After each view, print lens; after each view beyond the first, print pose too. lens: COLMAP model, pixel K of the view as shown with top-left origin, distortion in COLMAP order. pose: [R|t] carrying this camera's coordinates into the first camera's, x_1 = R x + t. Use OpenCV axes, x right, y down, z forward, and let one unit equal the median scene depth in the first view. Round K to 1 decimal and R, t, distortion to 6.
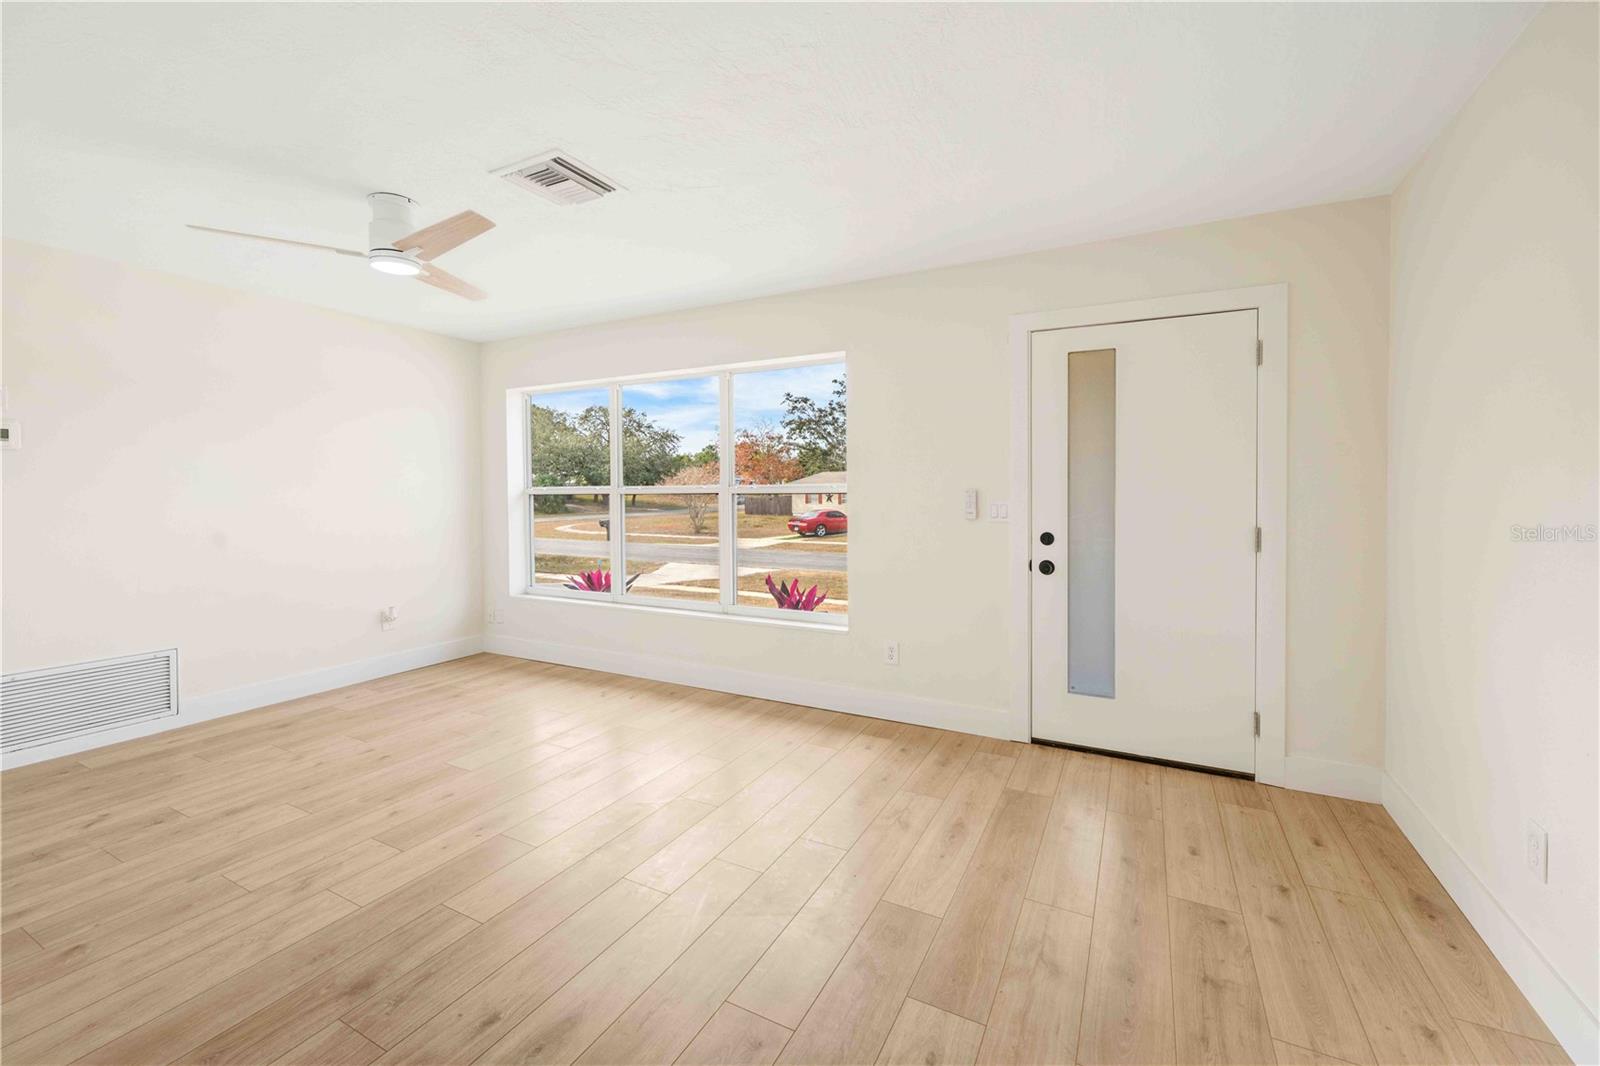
lens RADIAL K [[671.9, 0, 820.4], [0, 671.9, 488.3], [0, 0, 1]] dist [-0.001202, 0.000029]
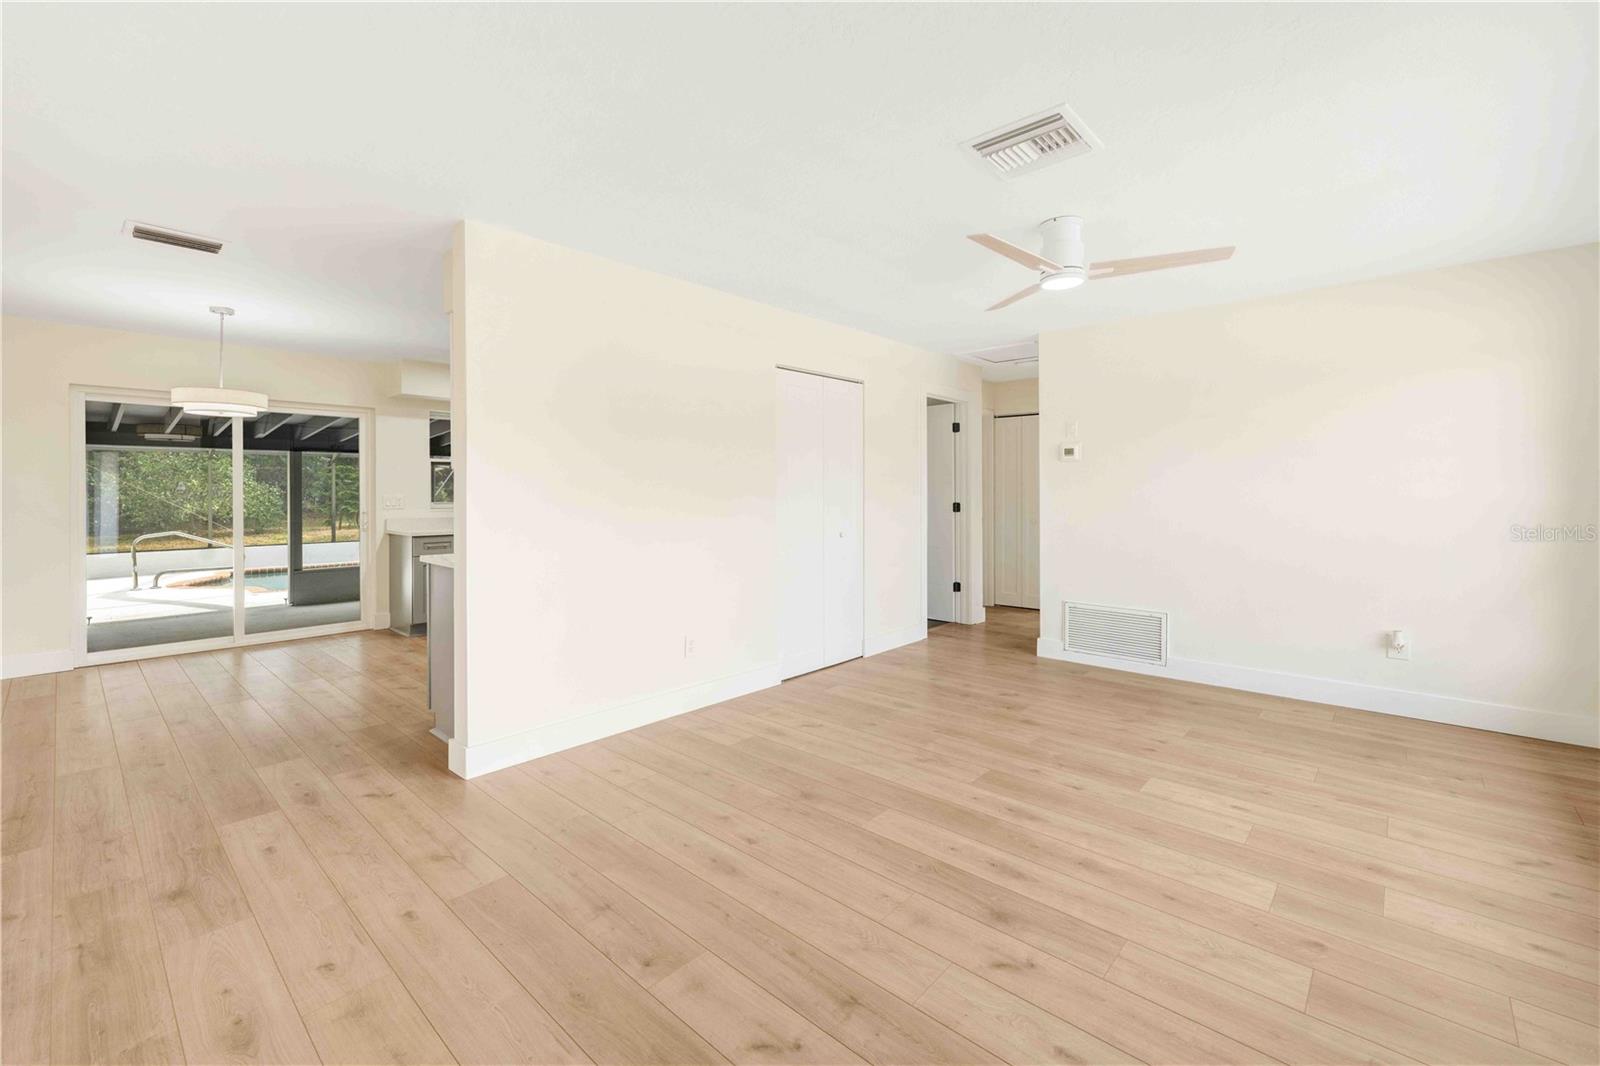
lens RADIAL K [[656.6, 0, 790.6], [0, 656.6, 485.8], [0, 0, 1]] dist [0.000053, 0.000047]
pose [[-0.278376, -0.005324, -0.960457, 0.433962], [0.008052, 0.999937, -0.007876, 0.007030], [0.960438, -0.009926, -0.278316, 0.730271]]
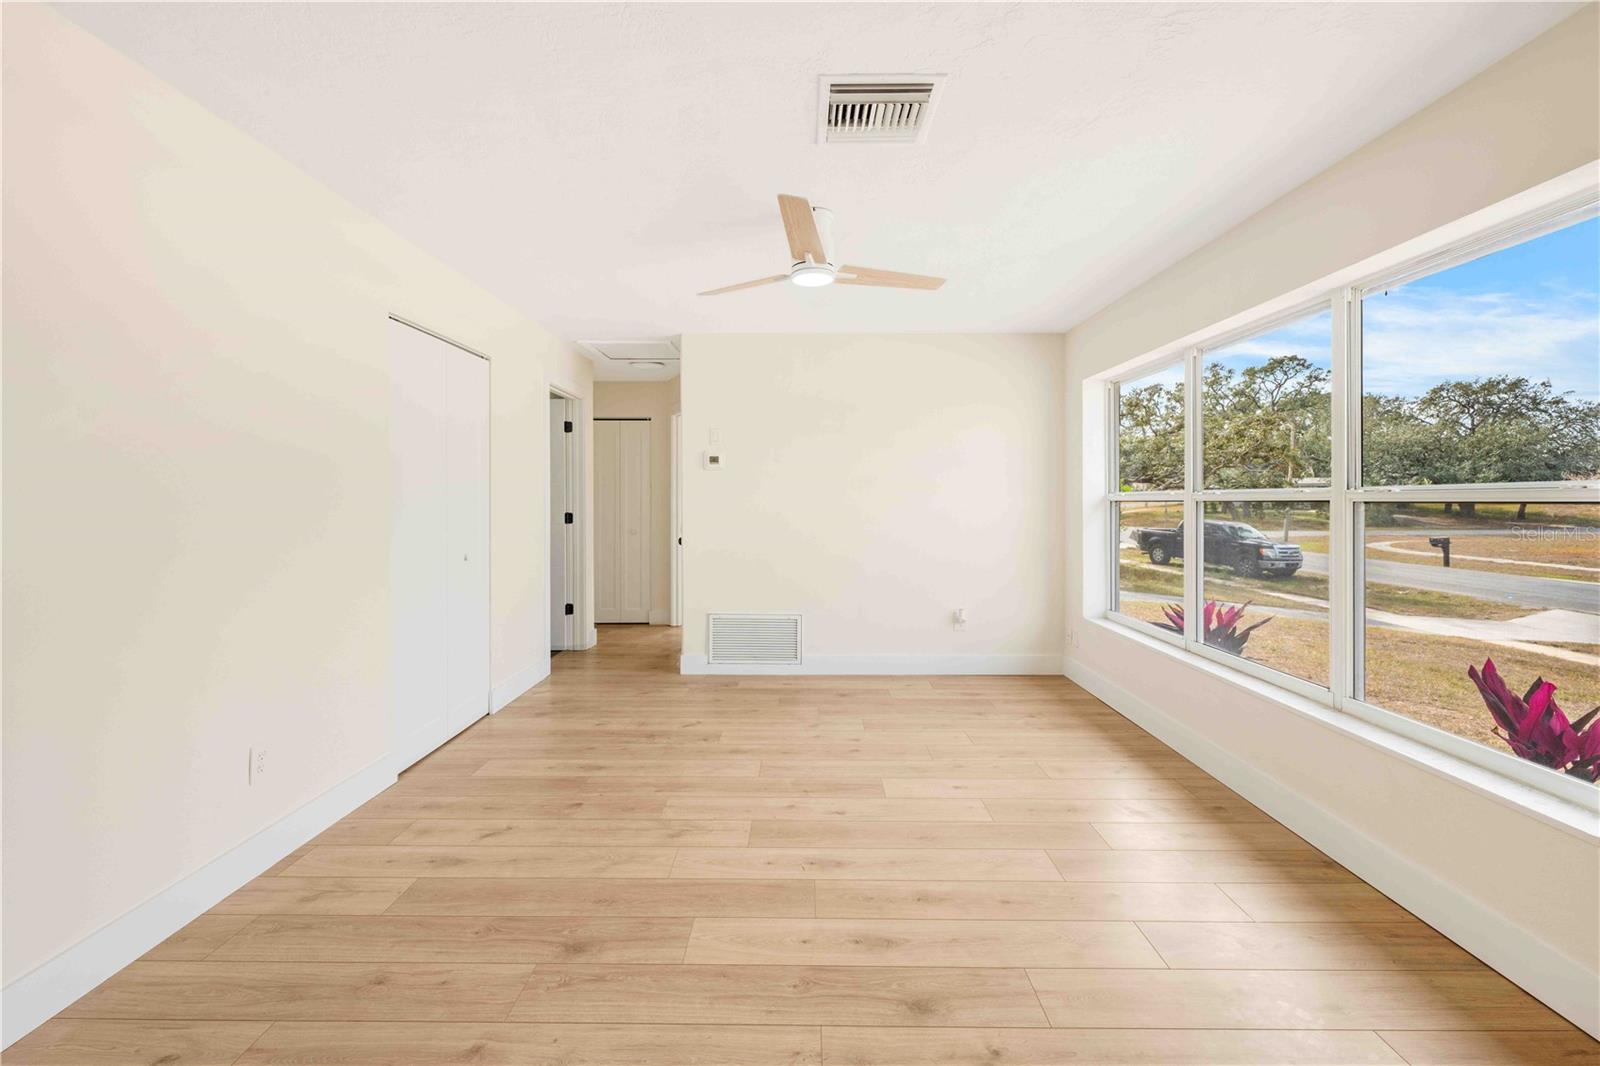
lens RADIAL K [[661.8, 0, 778.0], [0, 661.8, 497.5], [0, 0, 1]] dist [-0.001342, -0.000272]
pose [[0.424917, 0.000746, -0.905232, 0.222432], [0.002661, 0.999994, 0.002074, 0.003962], [0.905229, -0.003290, 0.424912, 0.437821]]
